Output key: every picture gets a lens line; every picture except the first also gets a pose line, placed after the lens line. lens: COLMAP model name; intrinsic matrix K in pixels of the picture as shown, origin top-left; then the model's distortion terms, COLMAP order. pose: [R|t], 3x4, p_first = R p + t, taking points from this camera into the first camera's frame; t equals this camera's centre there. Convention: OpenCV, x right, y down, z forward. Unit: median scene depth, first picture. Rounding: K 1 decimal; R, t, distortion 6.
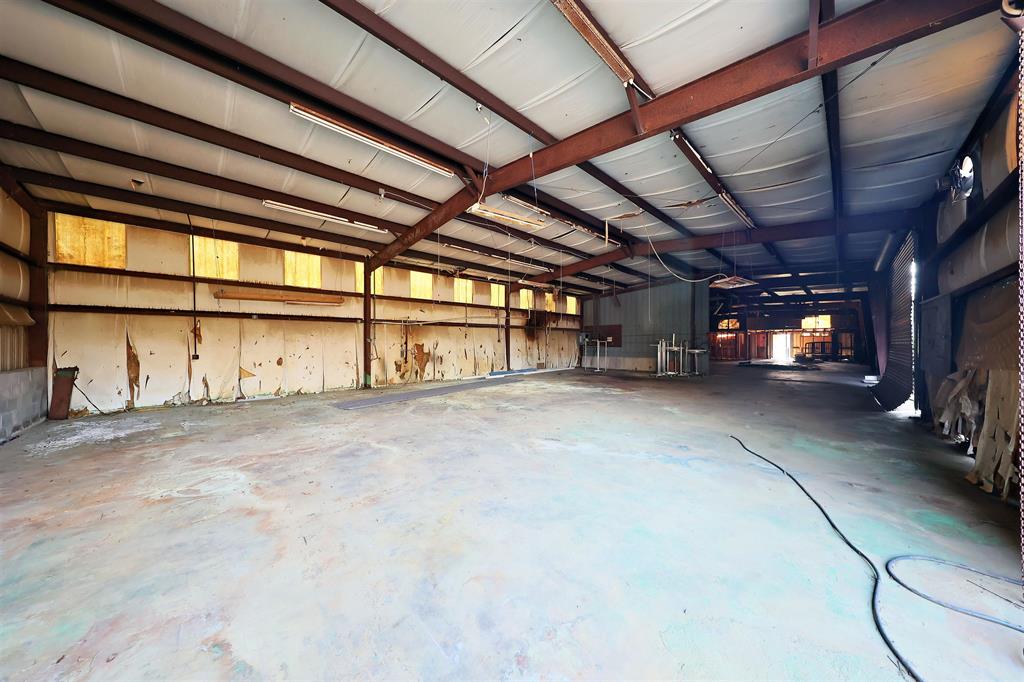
lens RADIAL K [[320.0, 0, 505.3], [0, 320.0, 344.6], [0, 0, 1]] dist [0.002054, 0.000094]
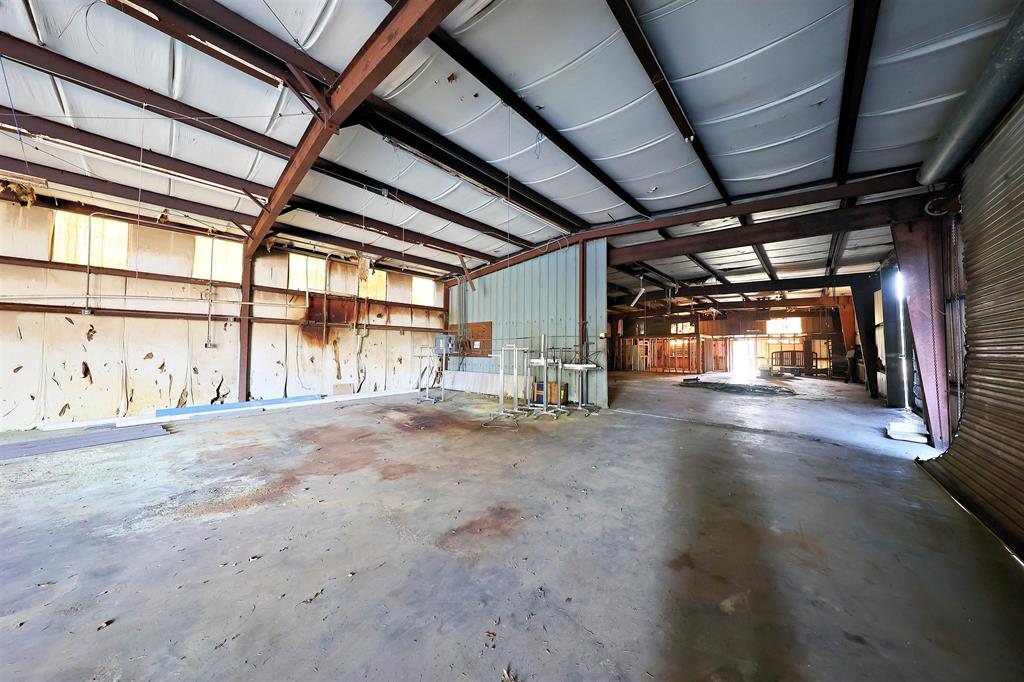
lens RADIAL K [[320.0, 0, 518.8], [0, 320.0, 345.4], [0, 0, 1]] dist [0.002054, 0.000094]
pose [[0.997433, 0.010591, 0.070821, 0.346981], [-0.009627, 0.999856, -0.013941, -0.007354], [-0.070959, 0.013224, 0.997392, 0.348465]]
